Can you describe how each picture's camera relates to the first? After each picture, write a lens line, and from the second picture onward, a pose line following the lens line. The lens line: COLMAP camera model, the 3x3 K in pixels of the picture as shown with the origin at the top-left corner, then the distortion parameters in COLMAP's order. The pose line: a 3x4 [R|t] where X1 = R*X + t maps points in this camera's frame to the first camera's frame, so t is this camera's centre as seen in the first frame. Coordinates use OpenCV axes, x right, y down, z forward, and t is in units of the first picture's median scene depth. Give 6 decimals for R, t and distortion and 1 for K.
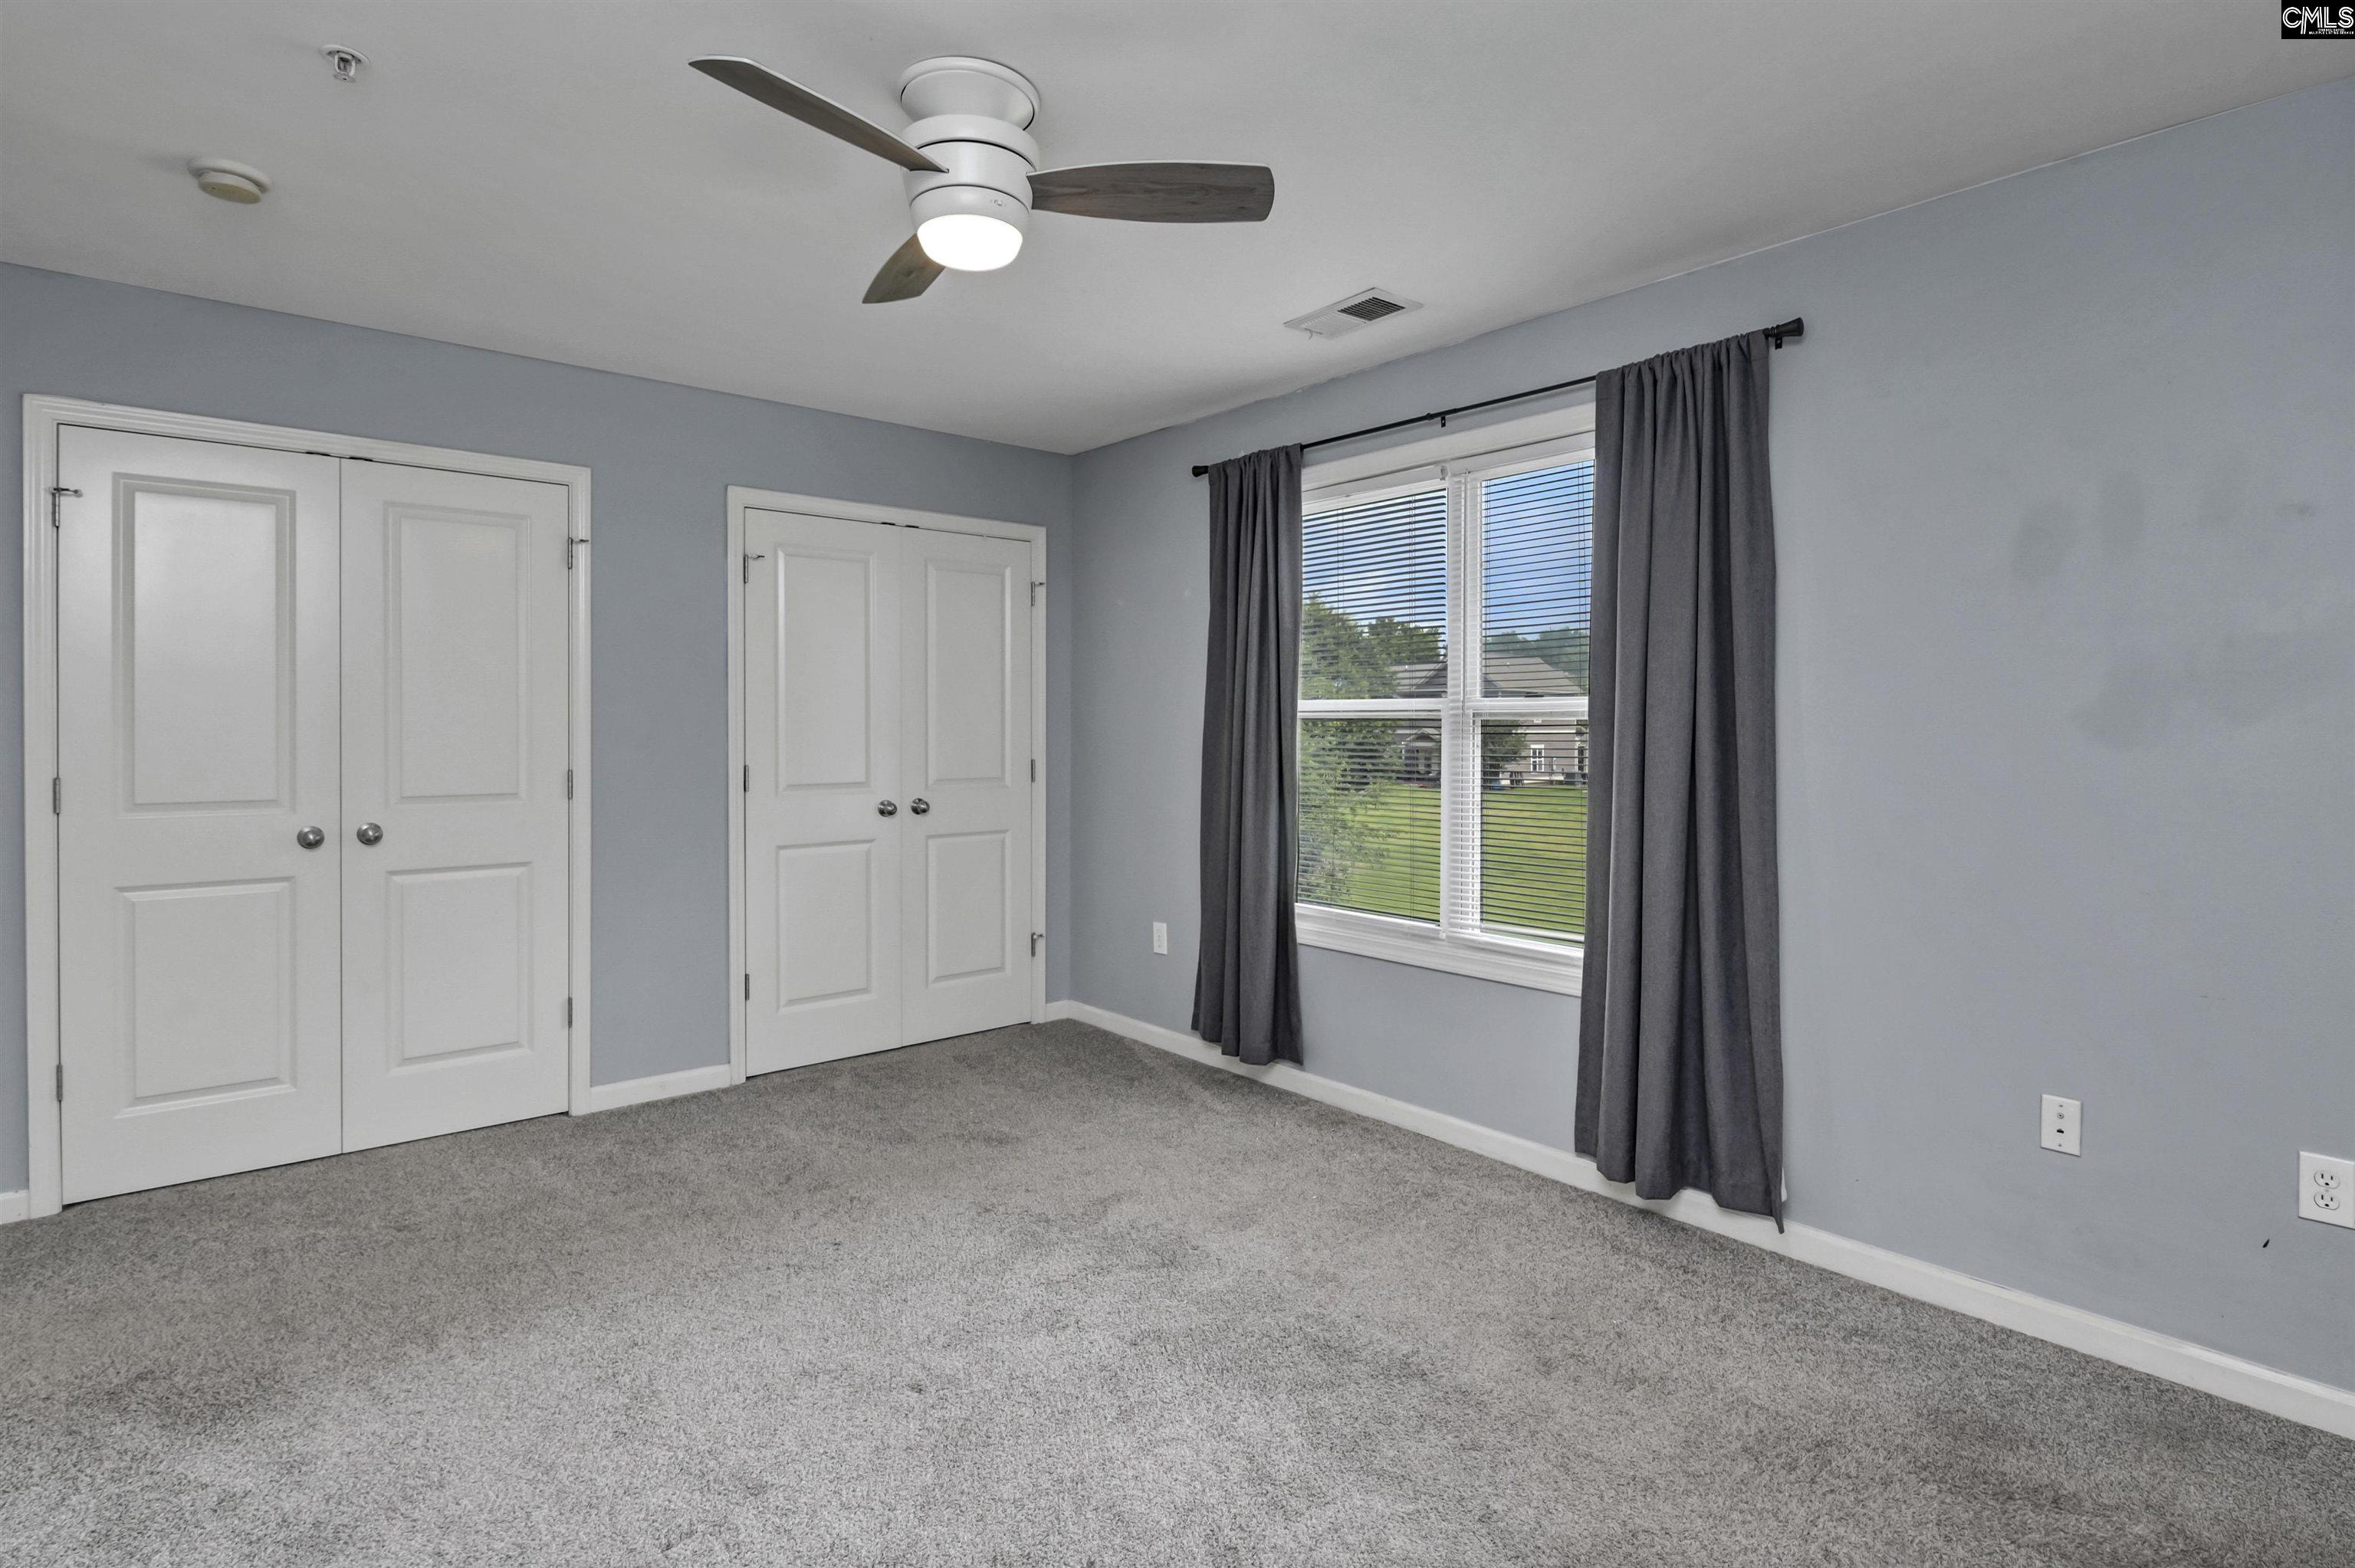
lens RADIAL K [[1222.6, 0, 1168.0], [0, 1222.6, 725.6], [0, 0, 1]] dist [0.012633, -0.000273]
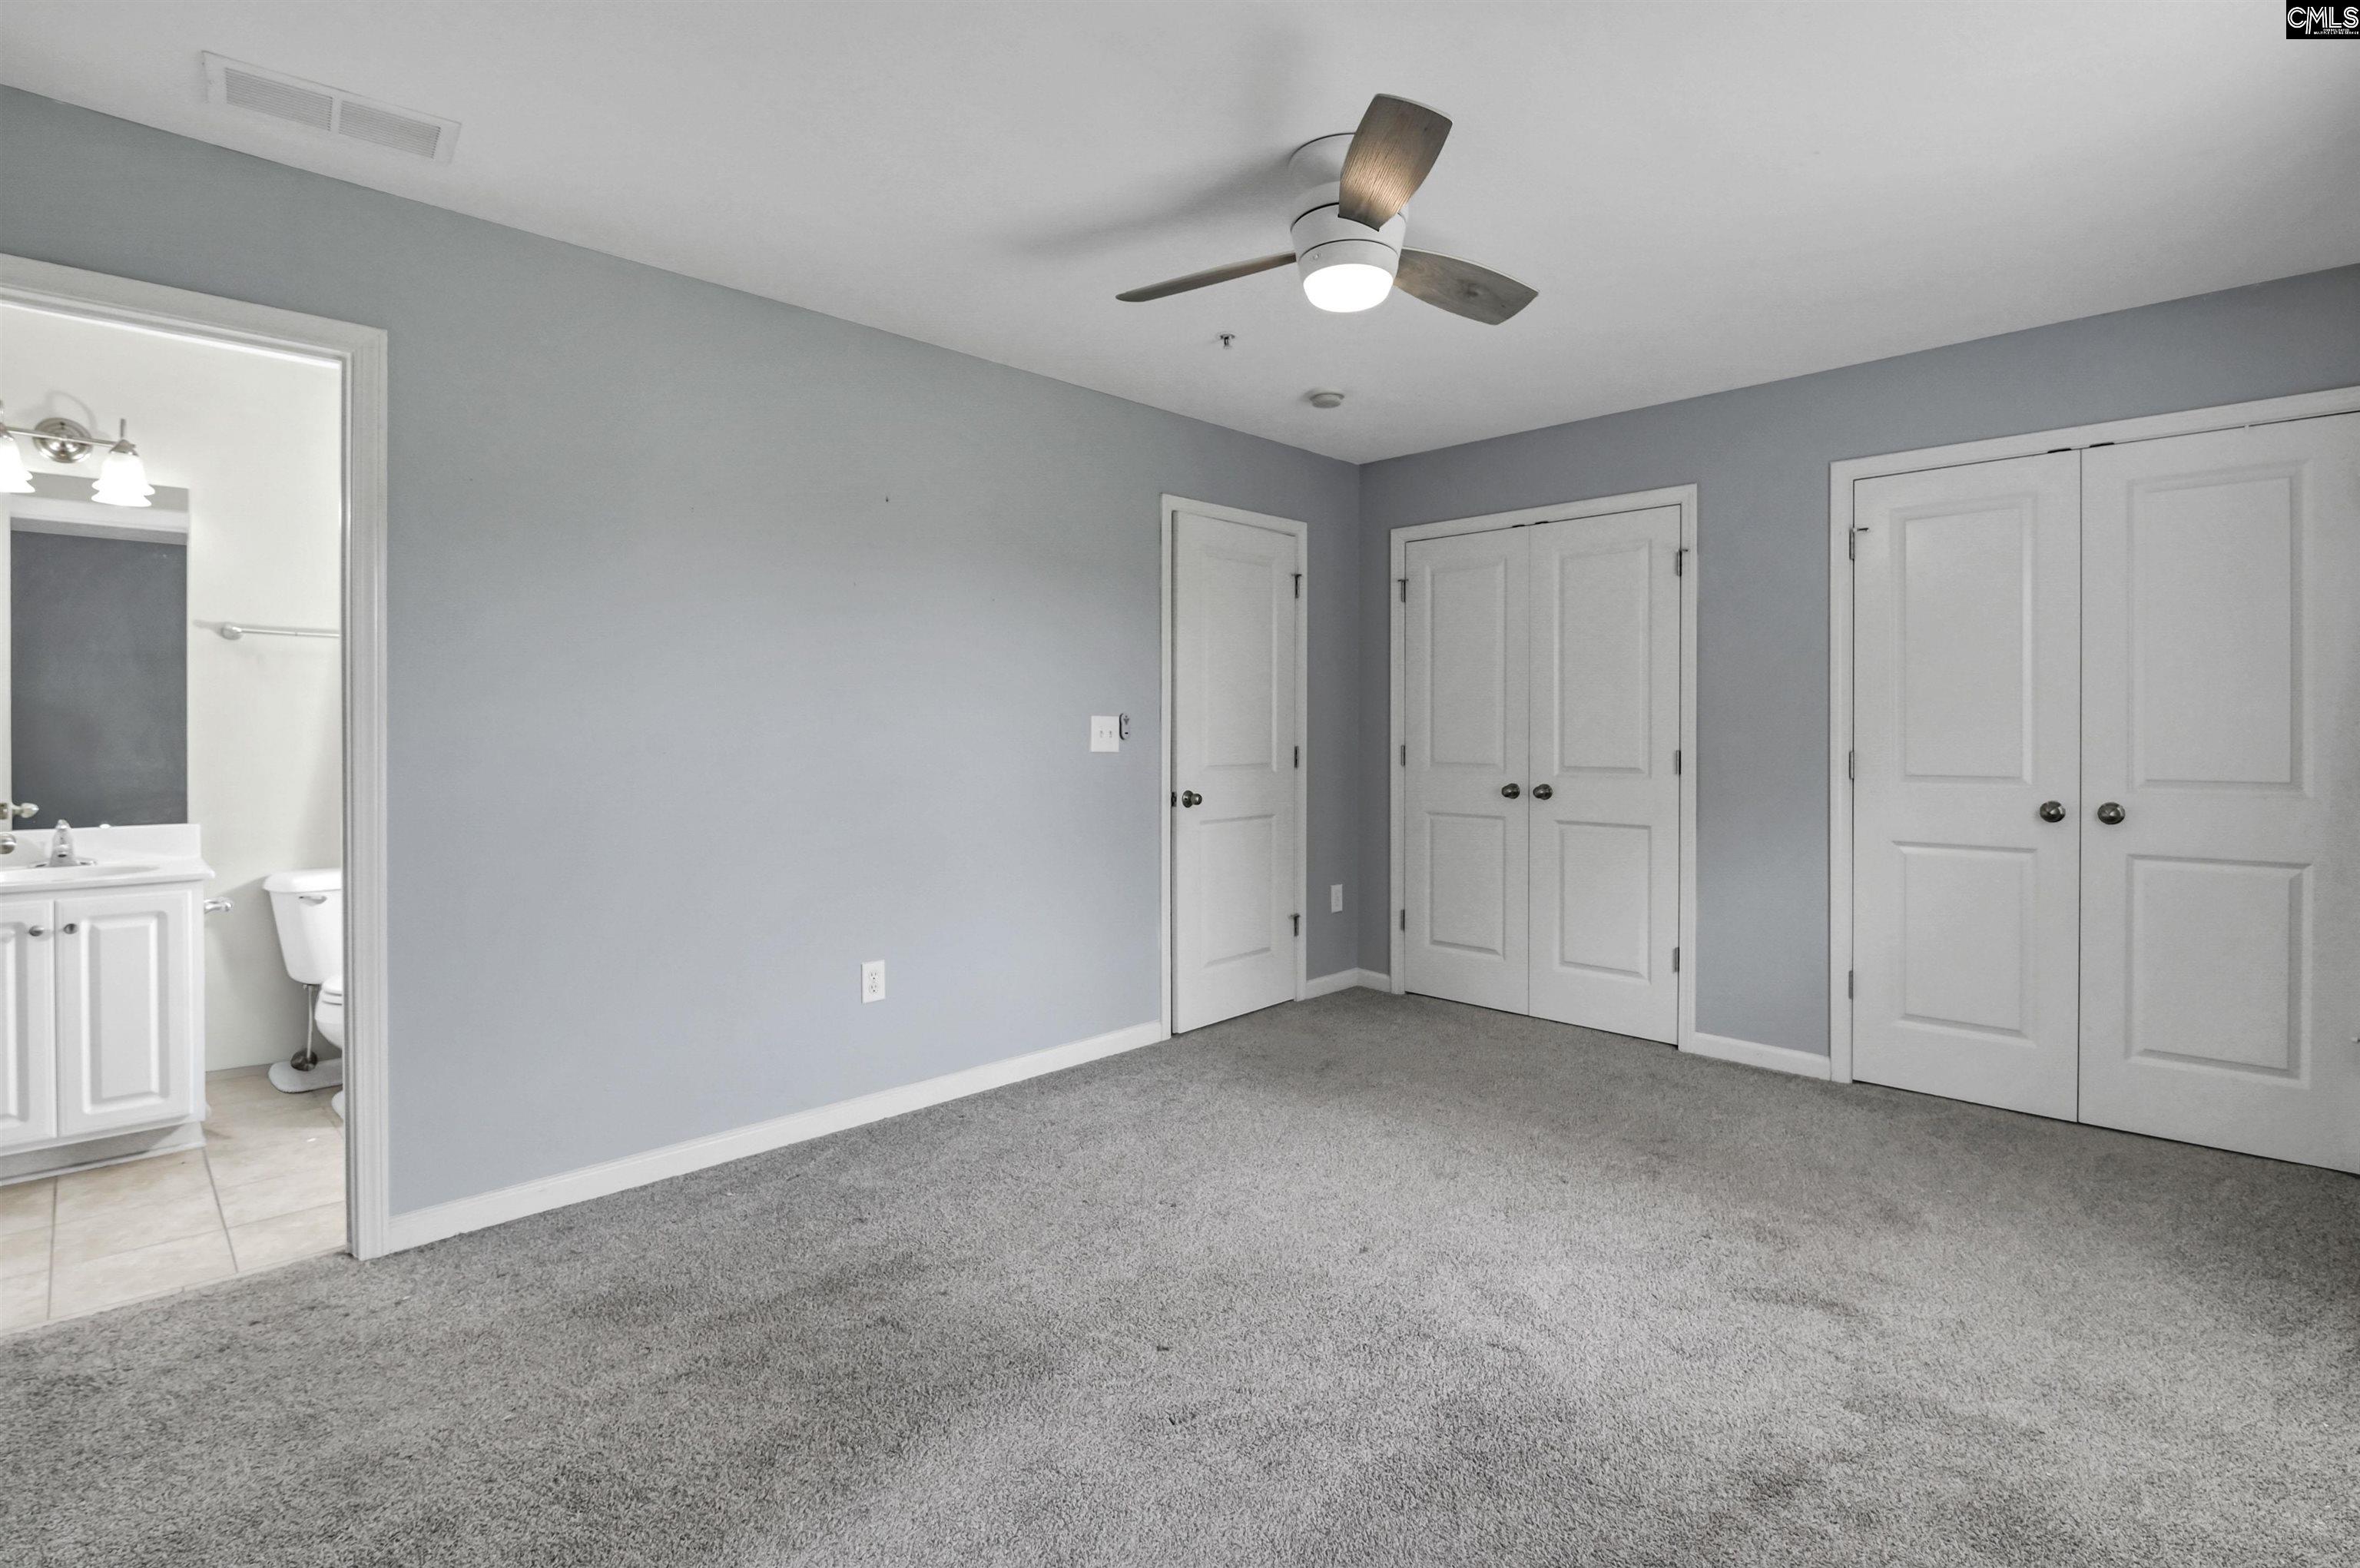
lens RADIAL K [[1125.6, 0, 1147.7], [0, 1125.6, 756.9], [0, 0, 1]] dist [0.000734, -0.008721]
pose [[0.069705, 0.030272, -0.997108, 0.528887], [0.014692, 0.999400, 0.031369, -0.000129], [0.997459, -0.016836, 0.069218, 0.425419]]
